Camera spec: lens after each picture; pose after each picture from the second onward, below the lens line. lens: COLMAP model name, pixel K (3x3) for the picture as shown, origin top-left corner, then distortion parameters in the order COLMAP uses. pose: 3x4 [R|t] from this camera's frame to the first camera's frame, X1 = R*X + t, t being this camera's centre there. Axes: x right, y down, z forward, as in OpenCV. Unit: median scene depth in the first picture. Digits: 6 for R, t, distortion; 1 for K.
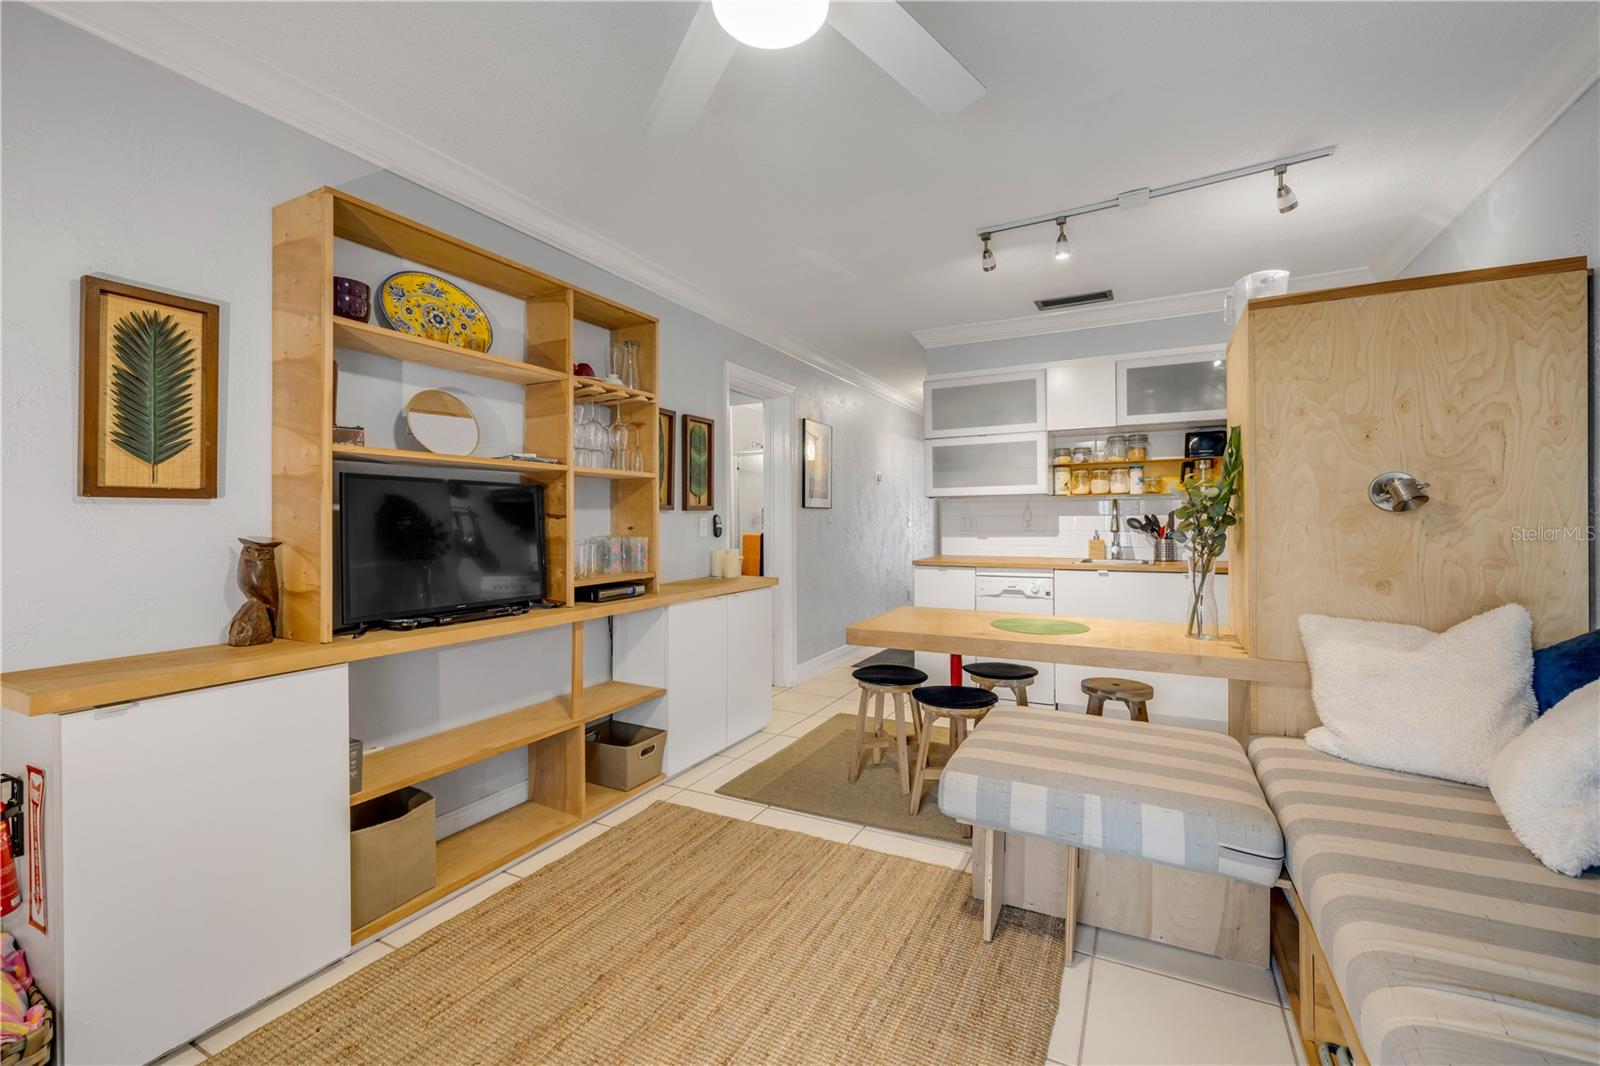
lens RADIAL K [[677.4, 0, 798.6], [0, 677.4, 519.6], [0, 0, 1]] dist [-0.001840, 0.000957]
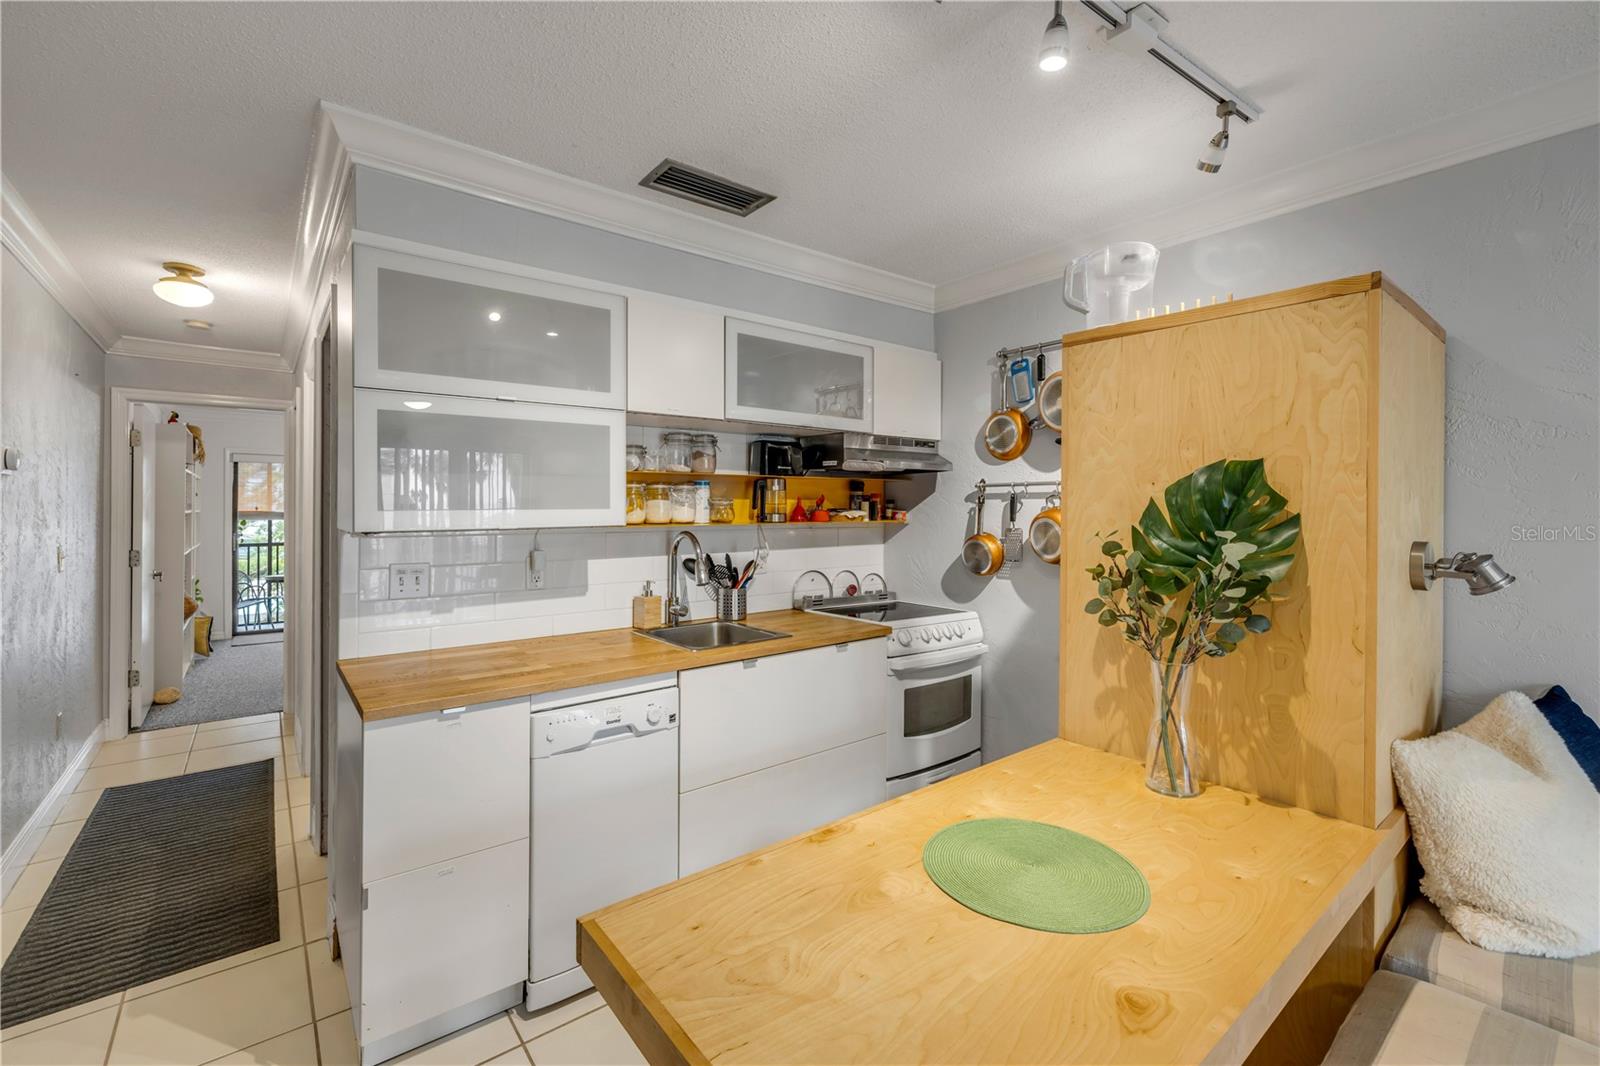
lens RADIAL K [[677.4, 0, 791.4], [0, 677.4, 505.3], [0, 0, 1]] dist [-0.001840, 0.000957]
pose [[0.407120, 0.010866, 0.913310, -0.079096], [-0.003082, 0.999940, -0.010523, -0.051492], [-0.913370, 0.001469, 0.407129, 0.682020]]
